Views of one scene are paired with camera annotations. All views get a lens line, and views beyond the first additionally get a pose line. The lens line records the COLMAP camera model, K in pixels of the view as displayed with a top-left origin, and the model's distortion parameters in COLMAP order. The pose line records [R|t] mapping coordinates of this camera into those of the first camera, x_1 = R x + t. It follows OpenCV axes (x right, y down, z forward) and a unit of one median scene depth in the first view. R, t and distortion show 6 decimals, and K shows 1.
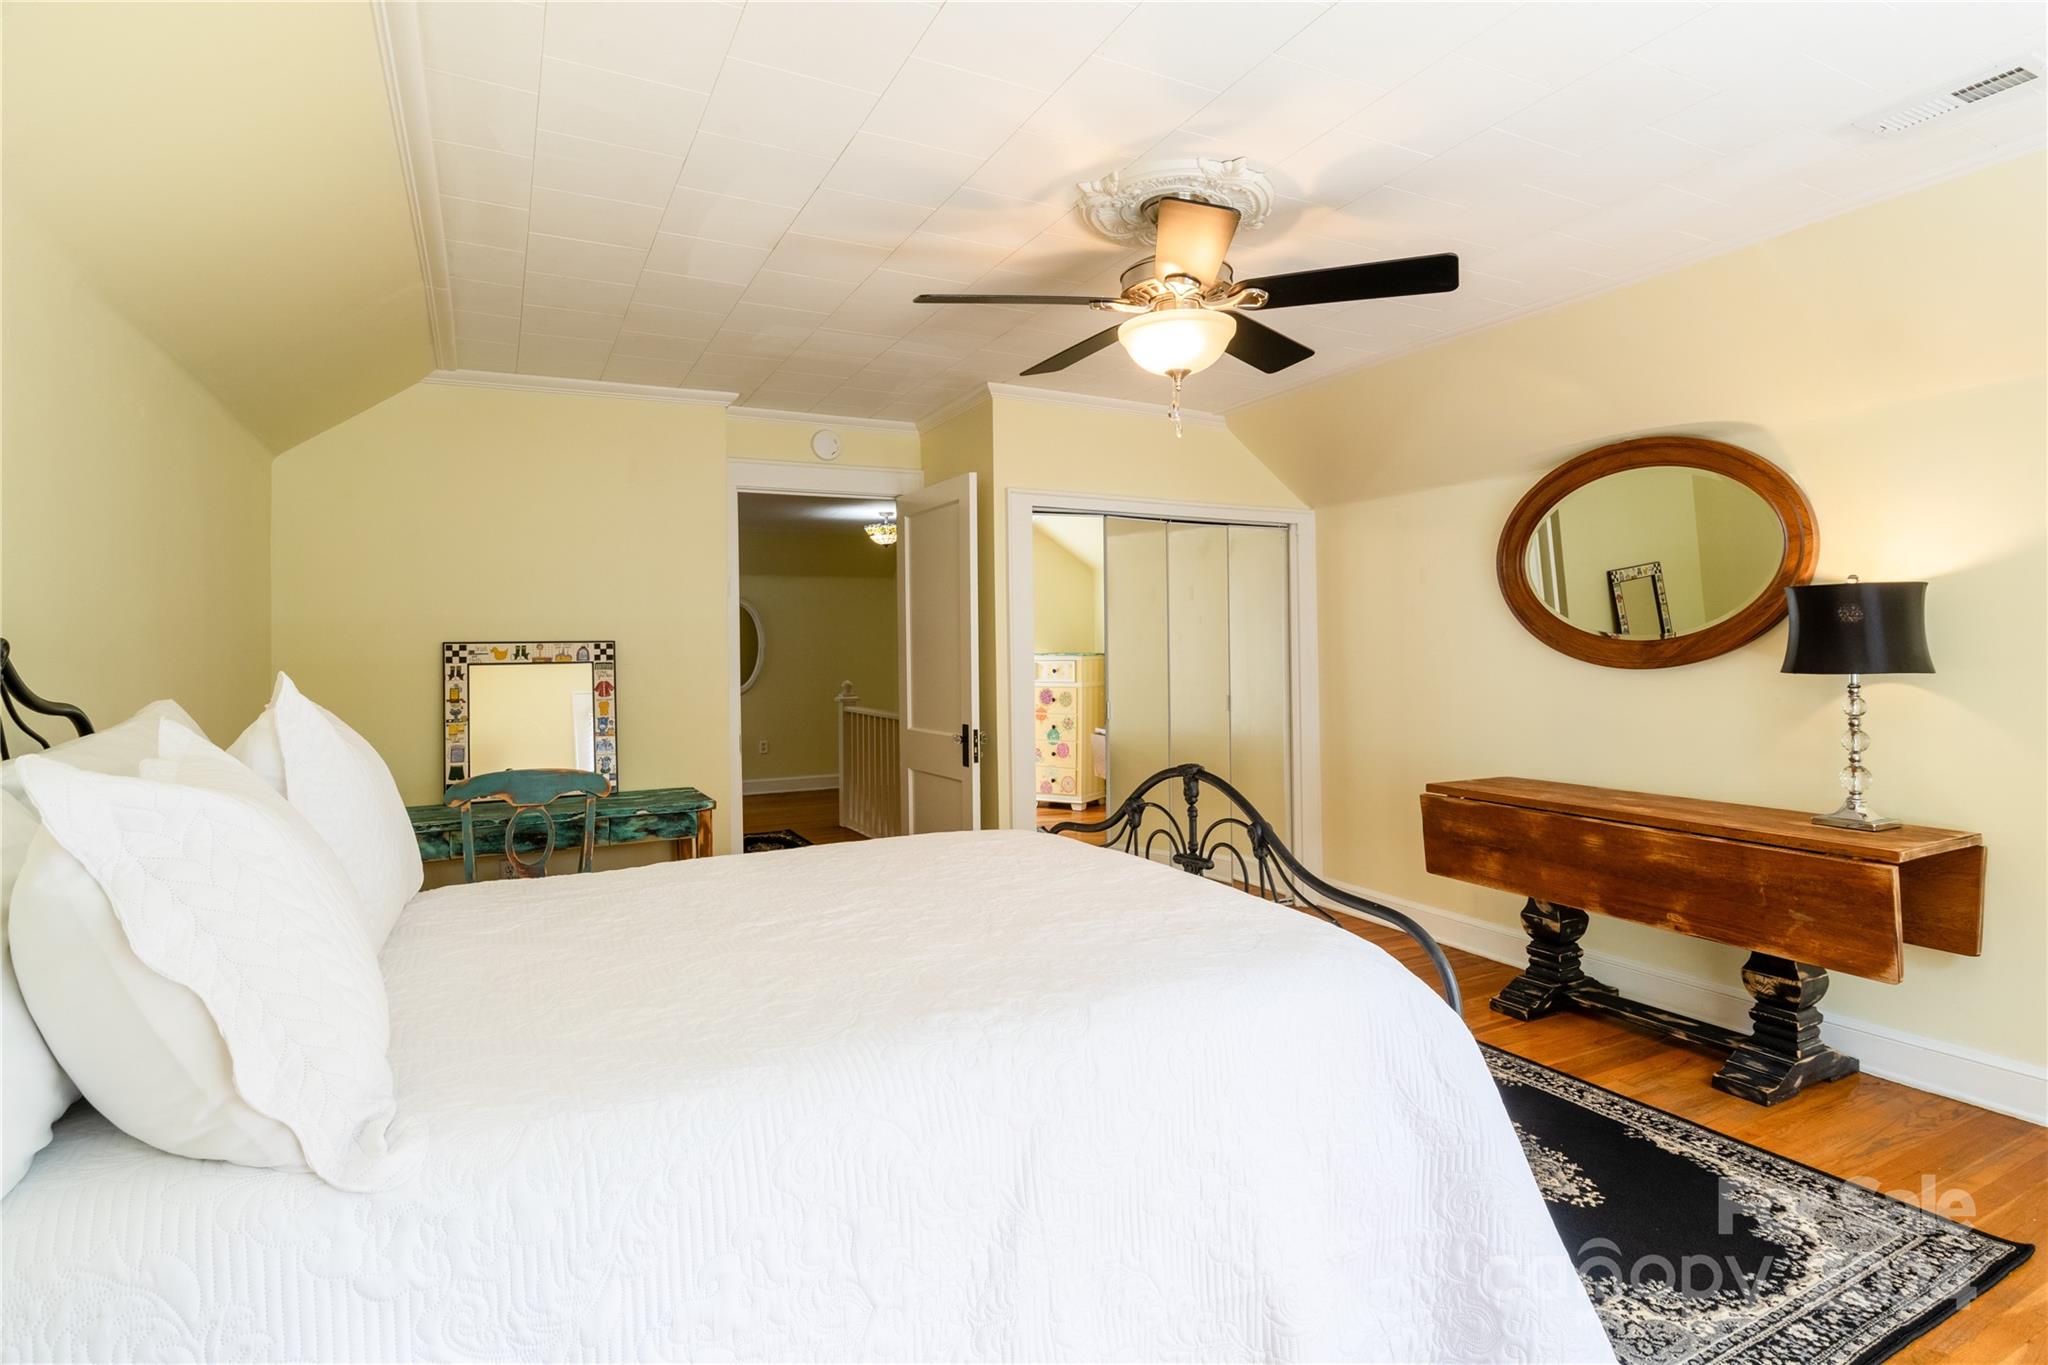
lens RADIAL K [[1046.8, 0, 1037.3], [0, 1046.8, 651.4], [0, 0, 1]] dist [-0.001892, -0.001758]
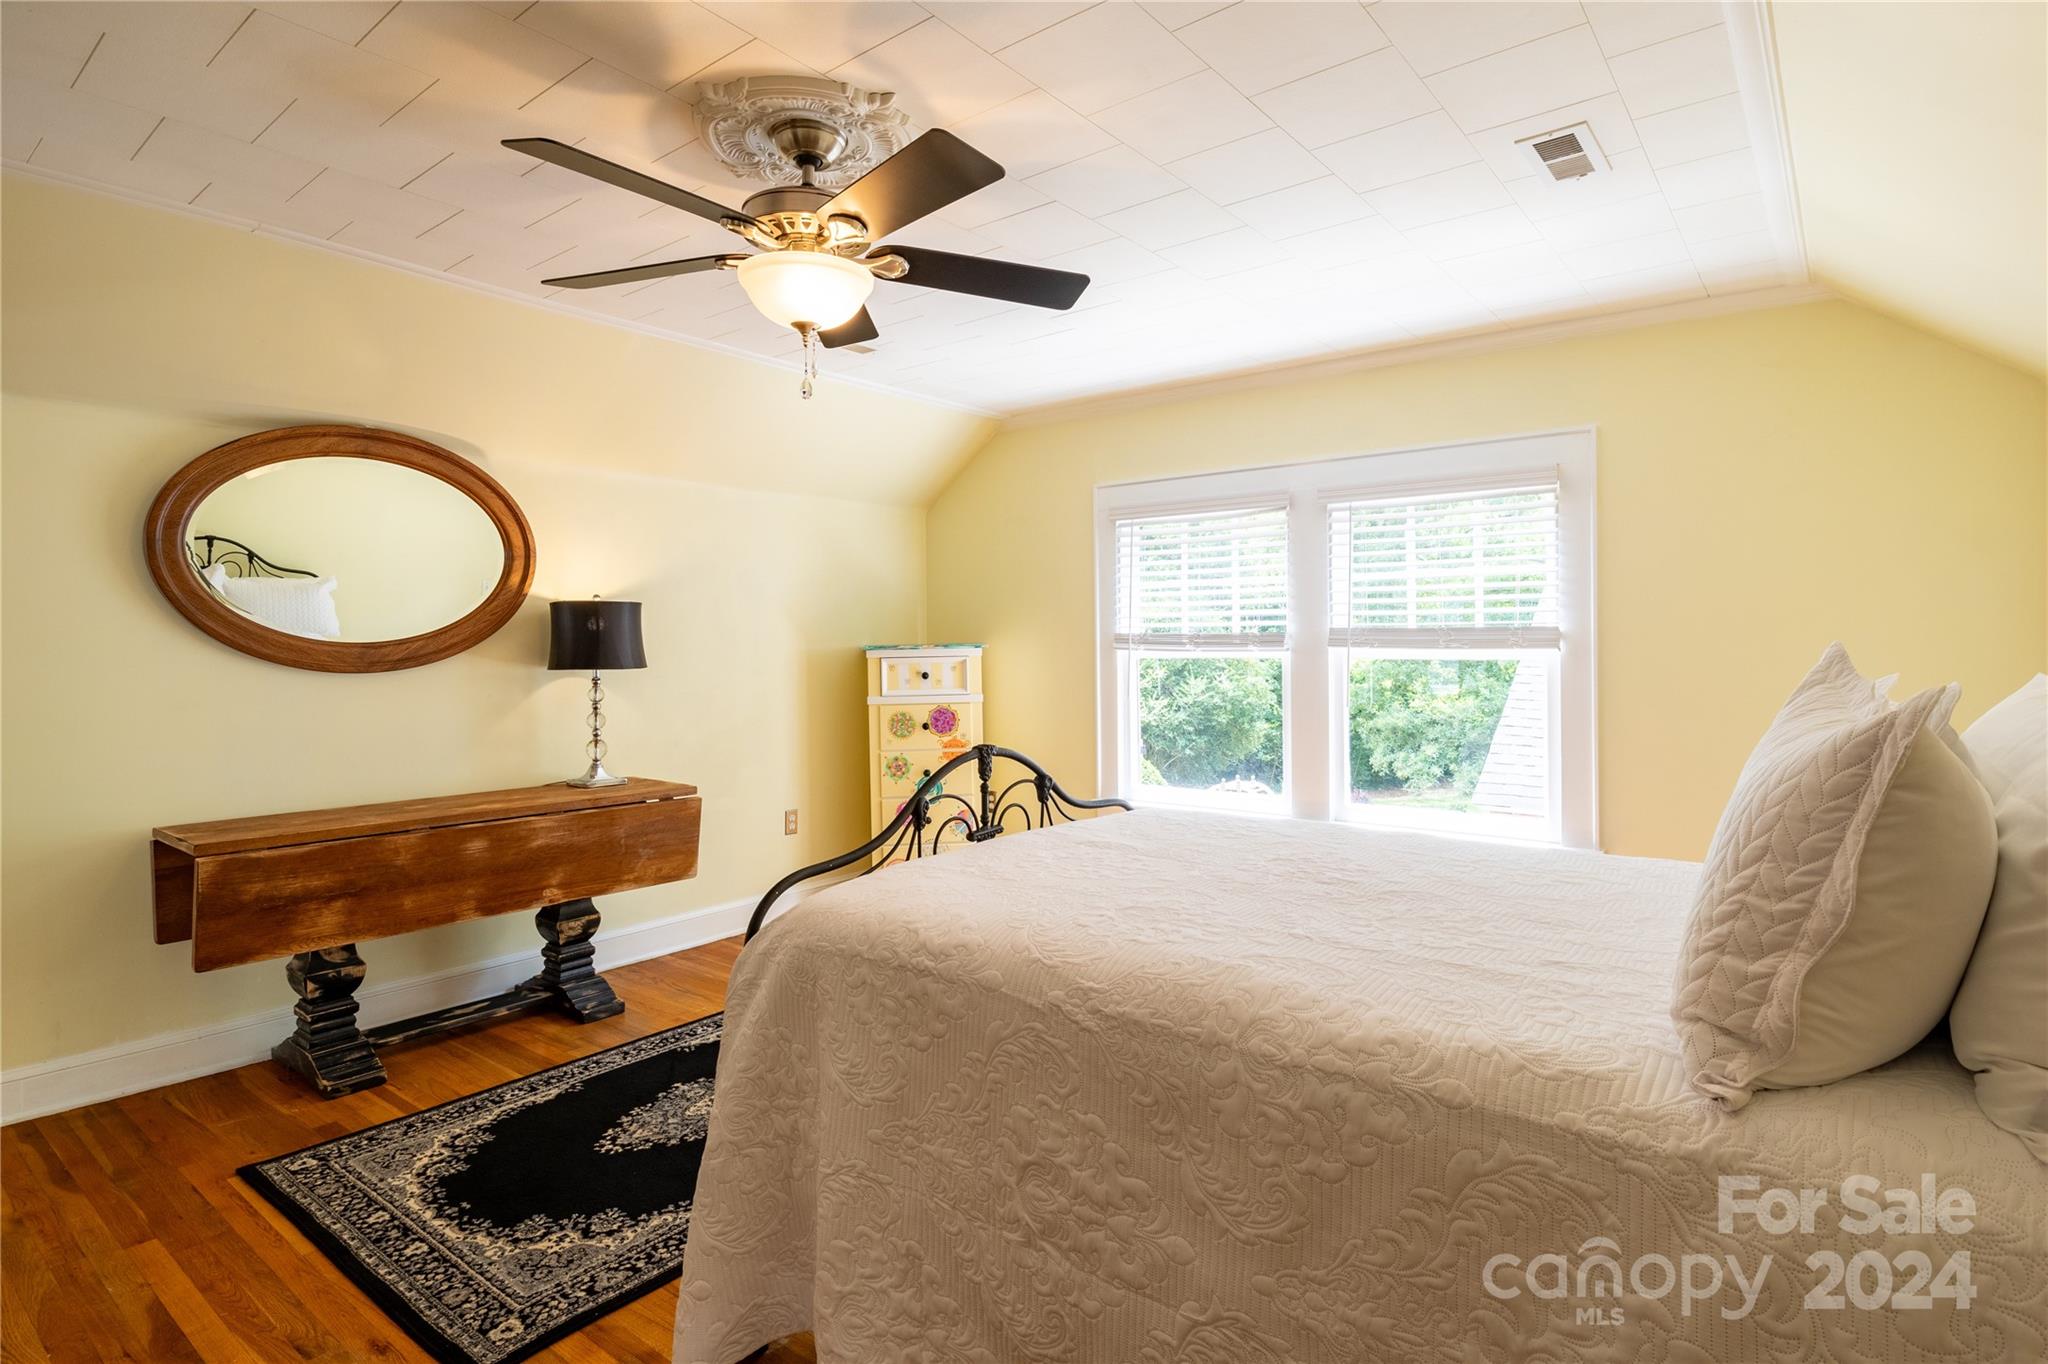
lens RADIAL K [[1046.8, 0, 1037.3], [0, 1046.8, 650.9], [0, 0, 1]] dist [-0.001892, -0.001758]
pose [[-0.407402, 0.011224, 0.913180, -0.643100], [0.013433, 0.999890, -0.006297, 0.013546], [-0.913150, 0.009701, -0.407508, 1.023093]]
